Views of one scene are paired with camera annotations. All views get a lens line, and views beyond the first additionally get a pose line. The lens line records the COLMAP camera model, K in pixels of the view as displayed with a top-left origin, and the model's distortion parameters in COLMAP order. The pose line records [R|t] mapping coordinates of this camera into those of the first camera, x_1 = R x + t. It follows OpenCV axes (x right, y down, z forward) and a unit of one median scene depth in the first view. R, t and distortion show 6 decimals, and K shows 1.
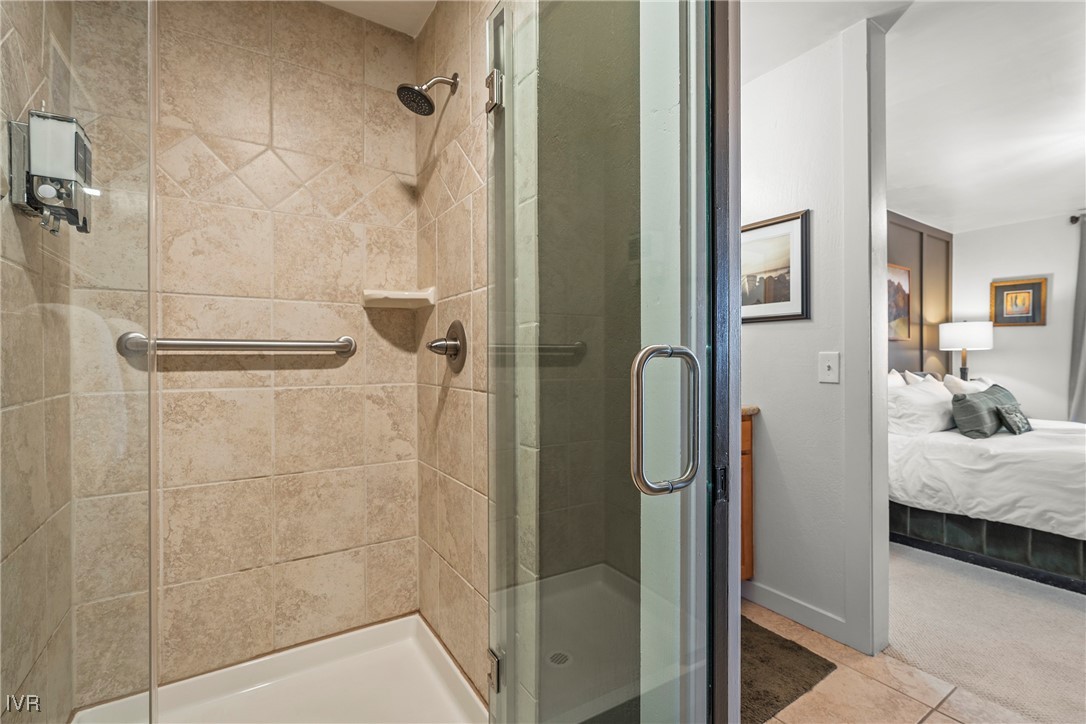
lens RADIAL K [[479.7, 0, 542.5], [0, 479.7, 358.6], [0, 0, 1]] dist [0.001263, 0.000204]
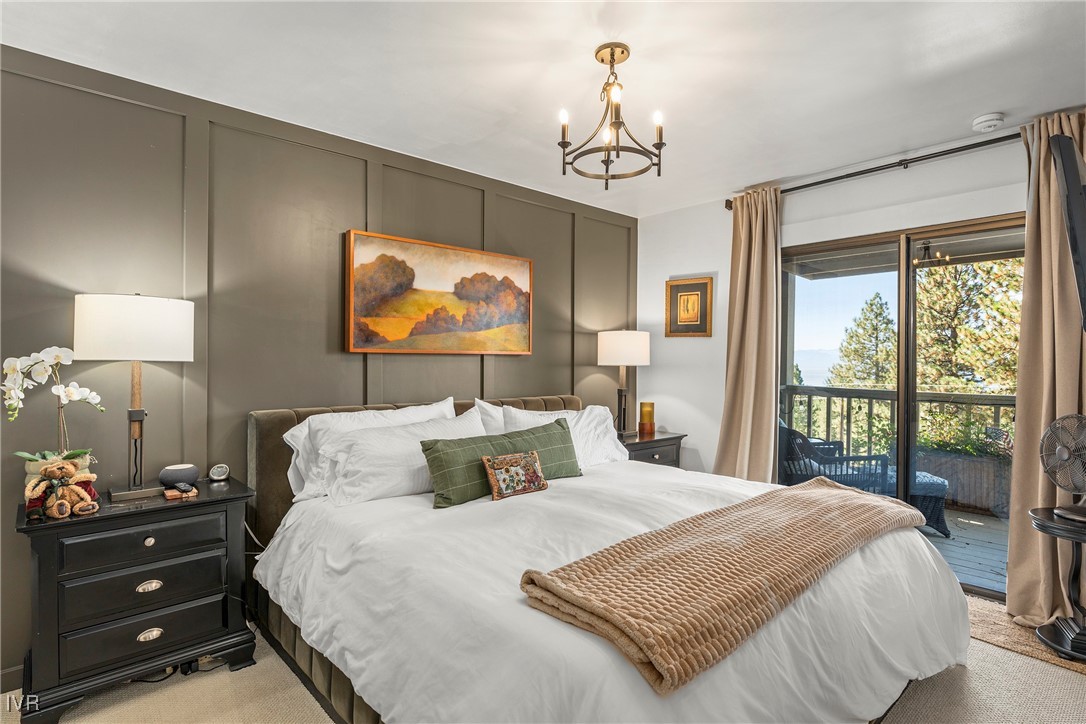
lens RADIAL K [[556.4, 0, 543.7], [0, 556.4, 362.1], [0, 0, 1]] dist [0.000992, 0.000022]
pose [[0.986064, 0.004885, 0.166297, 0.603682], [-0.005101, 0.999987, 0.000875, -0.025579], [-0.166290, -0.001711, 0.986075, 0.132378]]
